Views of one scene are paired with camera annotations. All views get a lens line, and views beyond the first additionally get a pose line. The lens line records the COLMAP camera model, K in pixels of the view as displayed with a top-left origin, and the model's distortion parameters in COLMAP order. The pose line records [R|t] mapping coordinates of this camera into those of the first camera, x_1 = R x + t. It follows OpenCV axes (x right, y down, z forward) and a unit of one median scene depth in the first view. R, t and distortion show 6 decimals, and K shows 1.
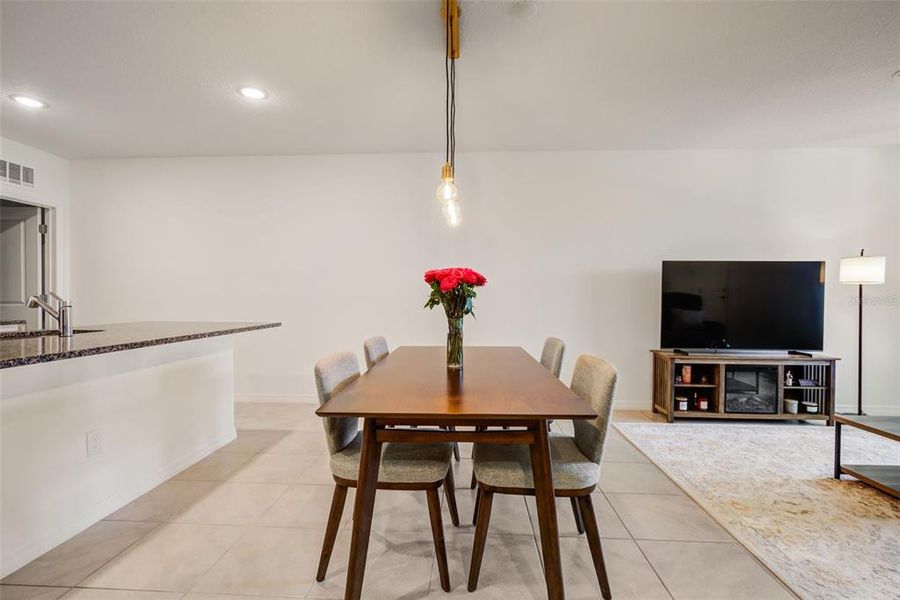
lens RADIAL K [[412.1, 0, 450.0], [0, 412.1, 300.0], [0, 0, 1]] dist [-0.000659, 0.000162]
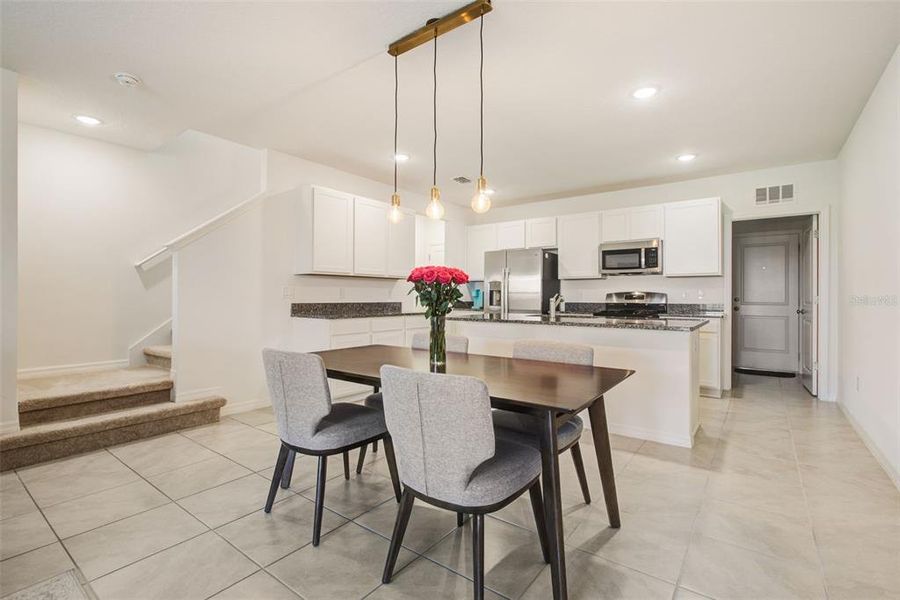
lens RADIAL K [[414.1, 0, 451.0], [0, 414.1, 296.0], [0, 0, 1]] dist [-0.004612, -0.000106]
pose [[-0.554353, -0.005025, -0.832267, 0.621370], [-0.011523, 0.999932, 0.001638, -0.005446], [0.832202, 0.010499, -0.554373, 1.195149]]
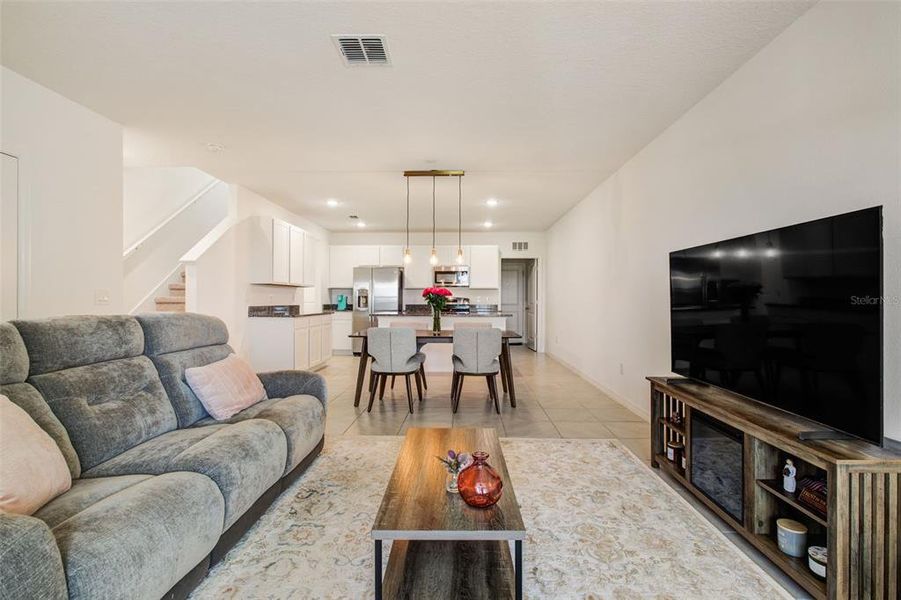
lens RADIAL K [[418.1, 0, 456.1], [0, 418.1, 300.8], [0, 0, 1]] dist [-0.000823, -0.000096]
pose [[0.033792, -0.000806, -0.999429, 1.646906], [-0.010965, 0.999939, -0.001177, -0.003631], [0.999369, 0.010999, 0.033781, 0.775736]]
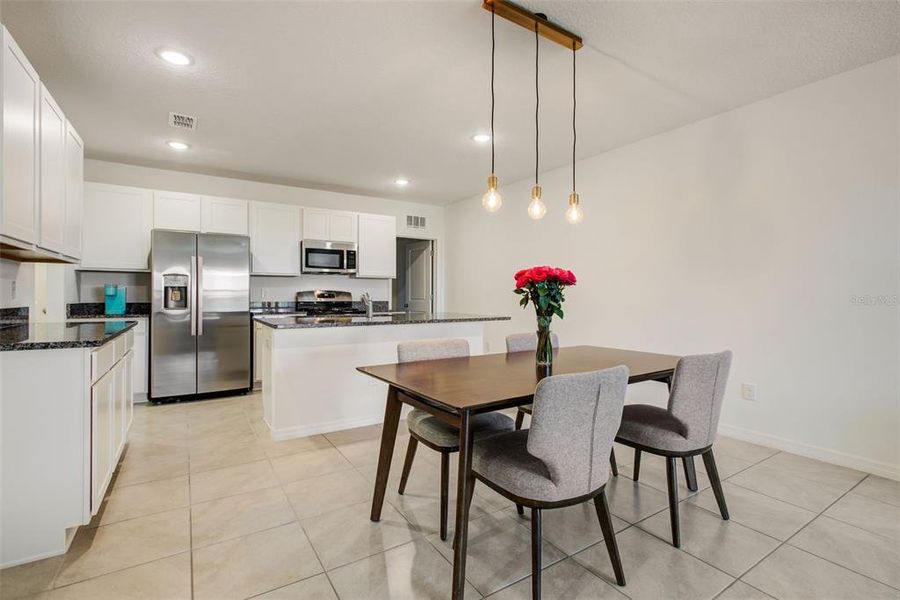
lens RADIAL K [[414.1, 0, 451.0], [0, 414.1, 296.0], [0, 0, 1]] dist [-0.004612, -0.000106]
pose [[0.584440, 0.000629, -0.811436, 0.534219], [-0.006227, 0.999974, -0.003710, -0.000899], [0.811413, 0.007221, 0.584429, 0.175936]]
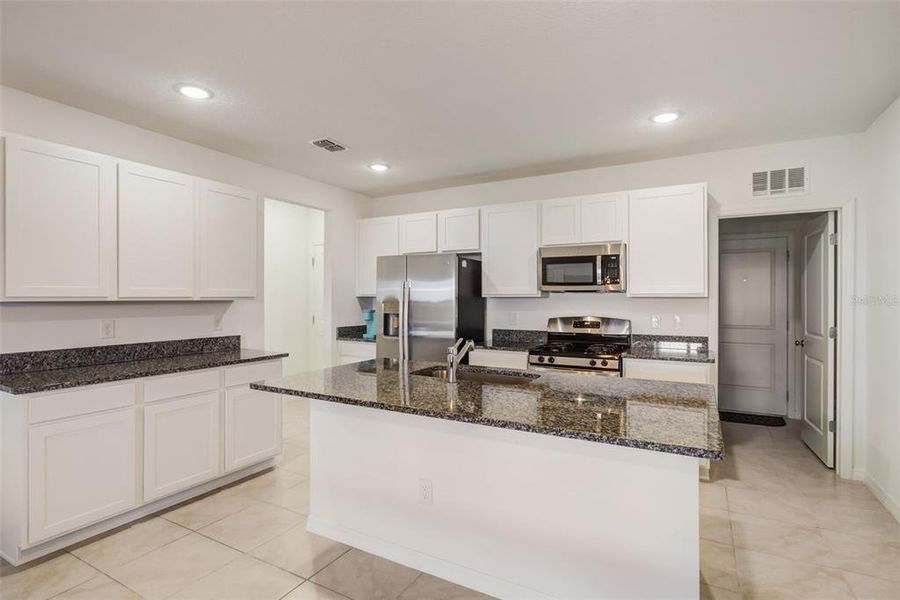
lens RADIAL K [[449.0, 0, 449.4], [0, 449.0, 297.7], [0, 0, 1]] dist [-0.009656, 0.000243]
pose [[-0.438513, -0.000777, -0.898725, 0.067759], [-0.008573, 0.999958, 0.003318, -0.093177], [0.898684, 0.009160, -0.438501, 1.079299]]
